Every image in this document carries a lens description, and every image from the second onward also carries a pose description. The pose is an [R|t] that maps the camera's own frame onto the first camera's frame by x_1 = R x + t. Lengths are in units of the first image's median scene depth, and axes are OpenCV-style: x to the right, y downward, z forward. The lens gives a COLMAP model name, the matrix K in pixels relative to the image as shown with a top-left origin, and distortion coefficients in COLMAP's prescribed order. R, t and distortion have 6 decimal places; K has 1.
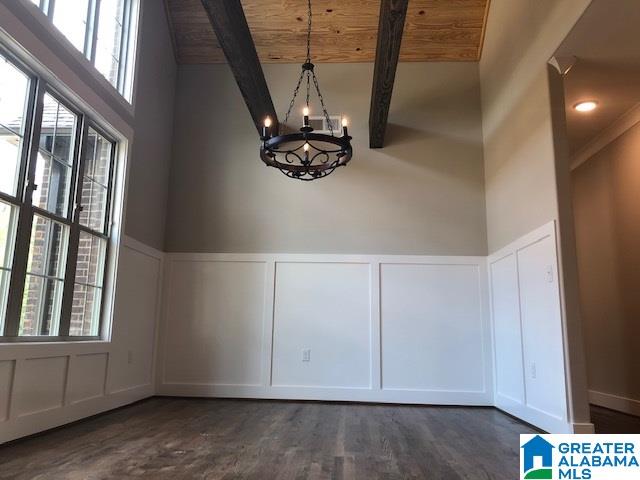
lens RADIAL K [[525.9, 0, 320.0], [0, 525.9, 240.0], [0, 0, 1]] dist [0.046164, -0.004131]
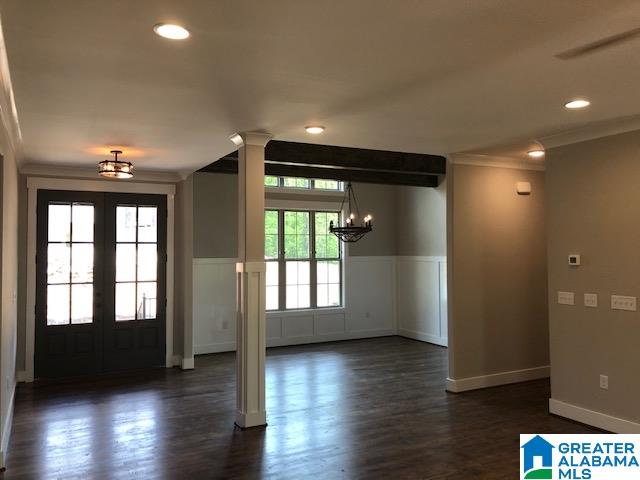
lens RADIAL K [[533.1, 0, 320.0], [0, 533.1, 240.0], [0, 0, 1]] dist [0.087618, -0.062859]
pose [[0.507152, -0.039695, -0.860942, 1.382486], [0.168864, 0.984154, 0.054096, -0.208749], [0.845152, -0.172817, 0.505819, -0.133584]]
